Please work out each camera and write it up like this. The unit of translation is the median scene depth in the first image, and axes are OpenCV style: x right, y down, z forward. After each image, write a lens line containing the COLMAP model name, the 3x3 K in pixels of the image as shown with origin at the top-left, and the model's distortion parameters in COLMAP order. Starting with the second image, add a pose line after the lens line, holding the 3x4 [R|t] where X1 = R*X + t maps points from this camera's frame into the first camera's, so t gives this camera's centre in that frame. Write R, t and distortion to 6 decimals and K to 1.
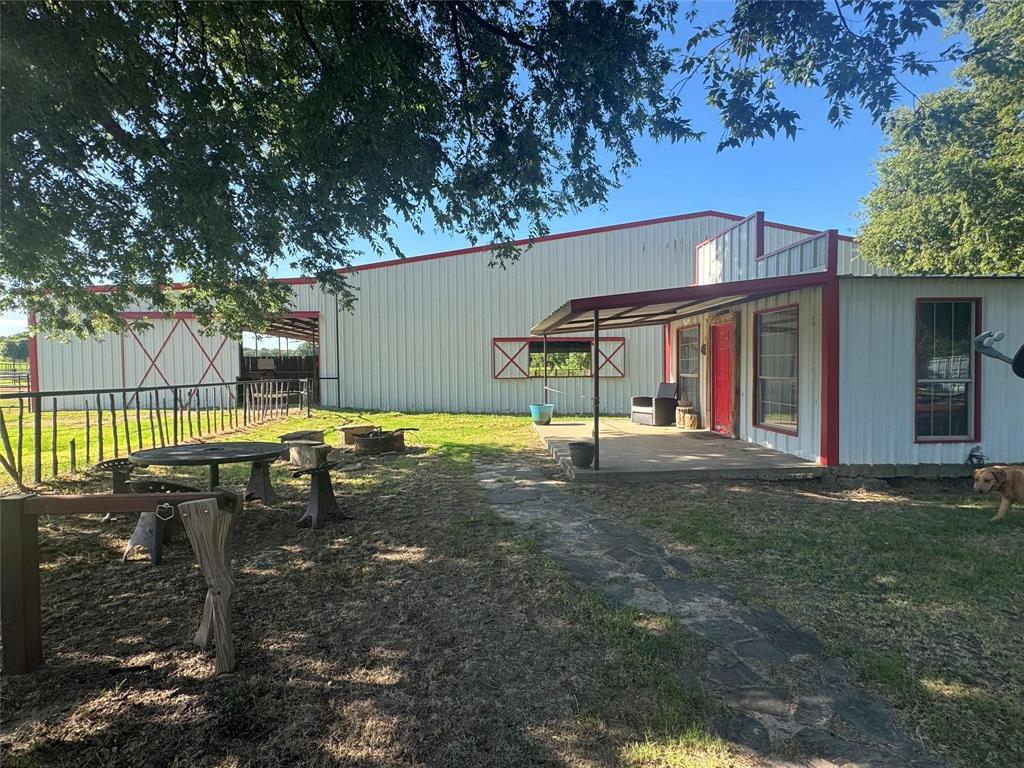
lens RADIAL K [[541.7, 0, 514.3], [0, 541.7, 382.5], [0, 0, 1]] dist [0.000315, -0.000010]
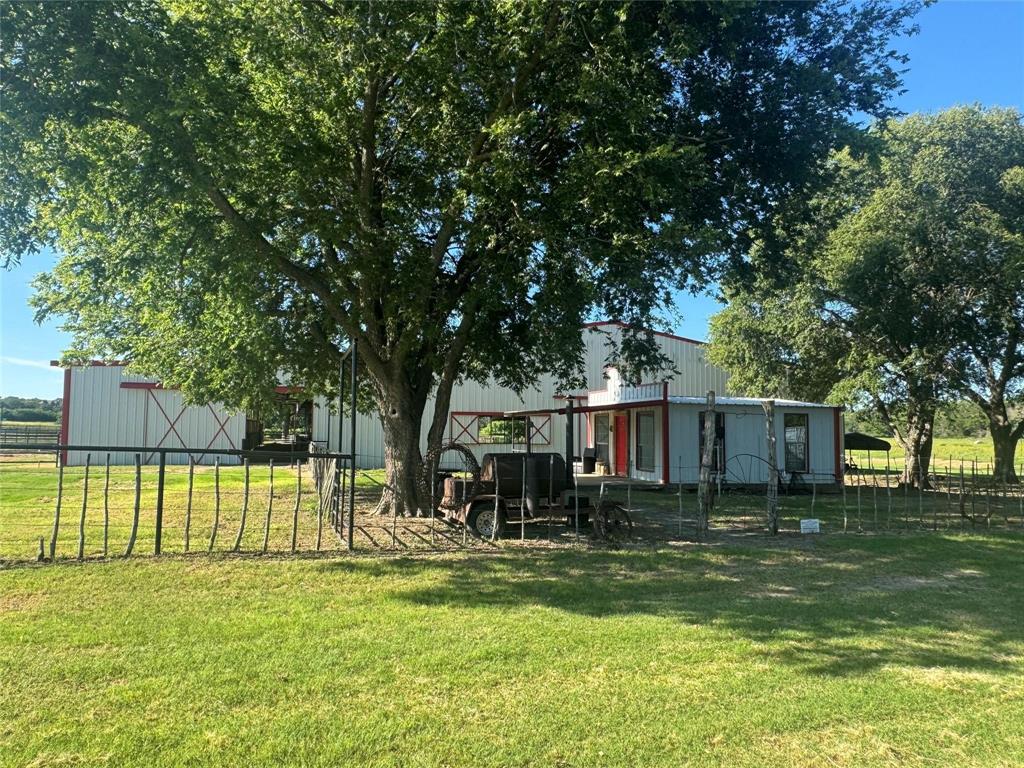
lens RADIAL K [[686.3, 0, 511.5], [0, 686.3, 384.8], [0, 0, 1]] dist [-0.000148, -0.000329]
pose [[0.977534, 0.035152, 0.207828, -0.429041], [-0.014819, 0.995017, -0.098596, 0.021230], [-0.210259, 0.093301, 0.973184, -1.098494]]
